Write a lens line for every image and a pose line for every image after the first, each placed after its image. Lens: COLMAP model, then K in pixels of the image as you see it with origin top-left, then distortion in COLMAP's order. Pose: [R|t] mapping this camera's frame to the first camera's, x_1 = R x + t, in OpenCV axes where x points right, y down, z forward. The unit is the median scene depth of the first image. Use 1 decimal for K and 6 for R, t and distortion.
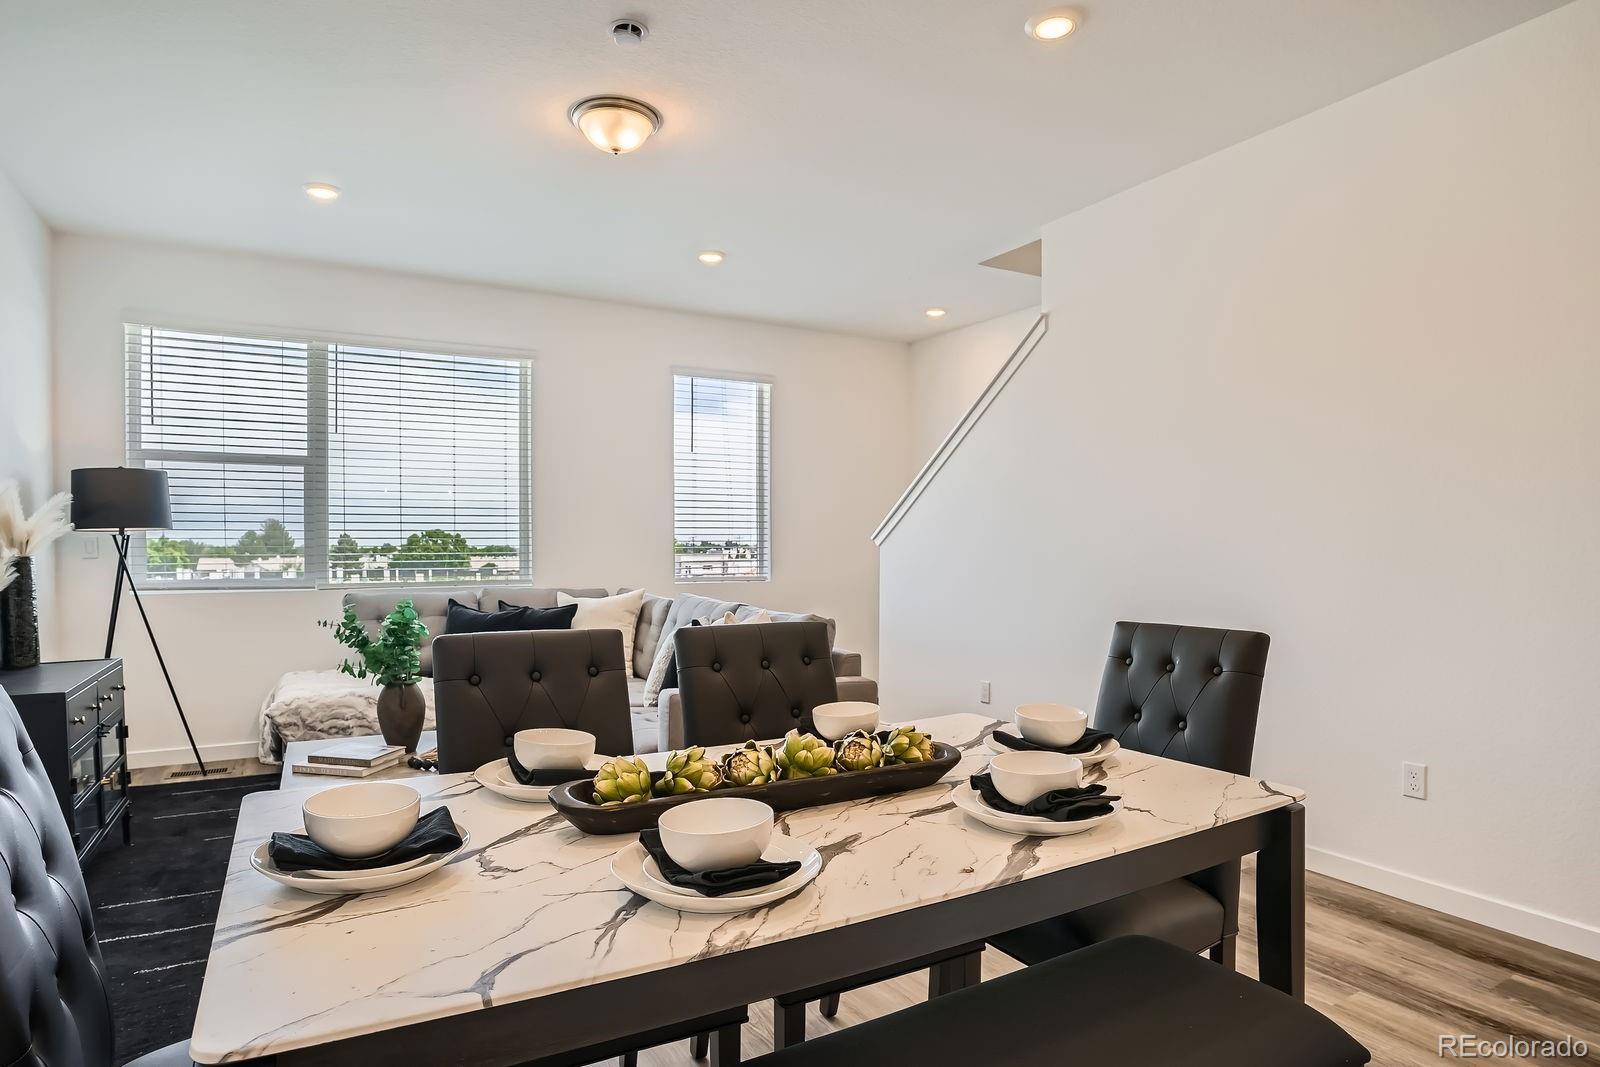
lens RADIAL K [[887.8, 0, 792.3], [0, 887.8, 535.7], [0, 0, 1]] dist [-0.050649, -0.000288]
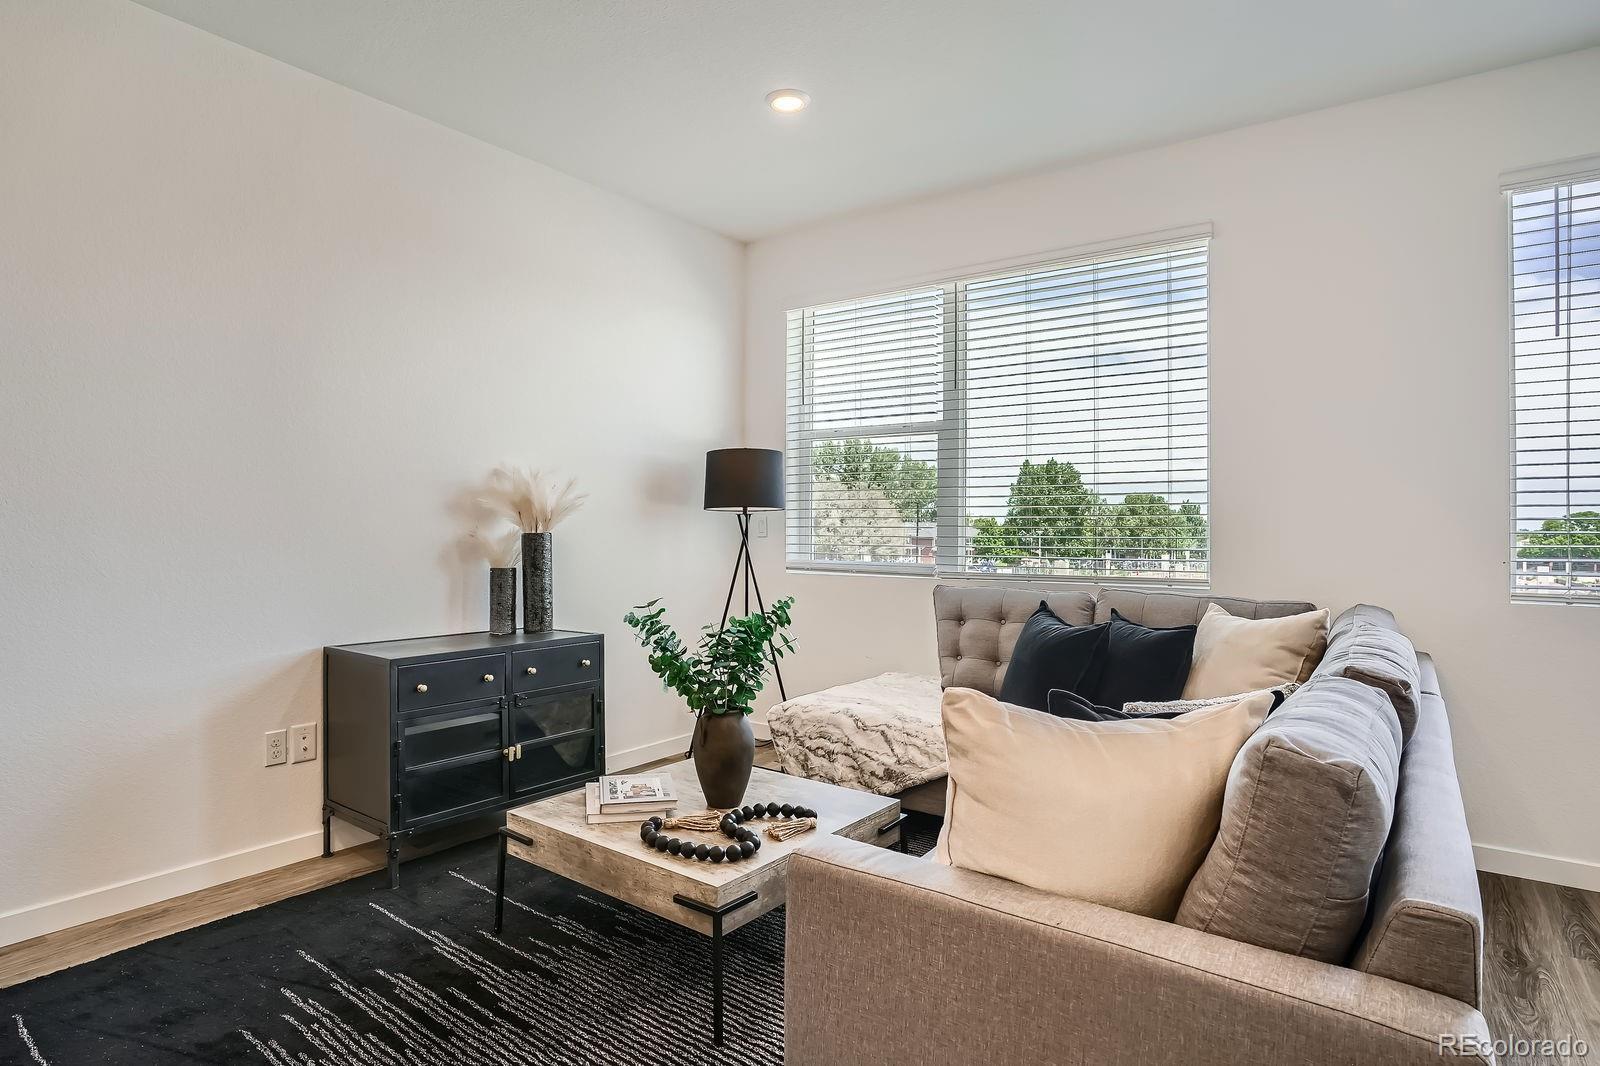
lens RADIAL K [[887.8, 0, 792.3], [0, 887.8, 535.2], [0, 0, 1]] dist [-0.050649, -0.000288]
pose [[0.417038, 0.010432, -0.908829, 0.201250], [0.004718, 0.999896, 0.013642, 0.010059], [0.908877, -0.009977, 0.416946, 0.612375]]
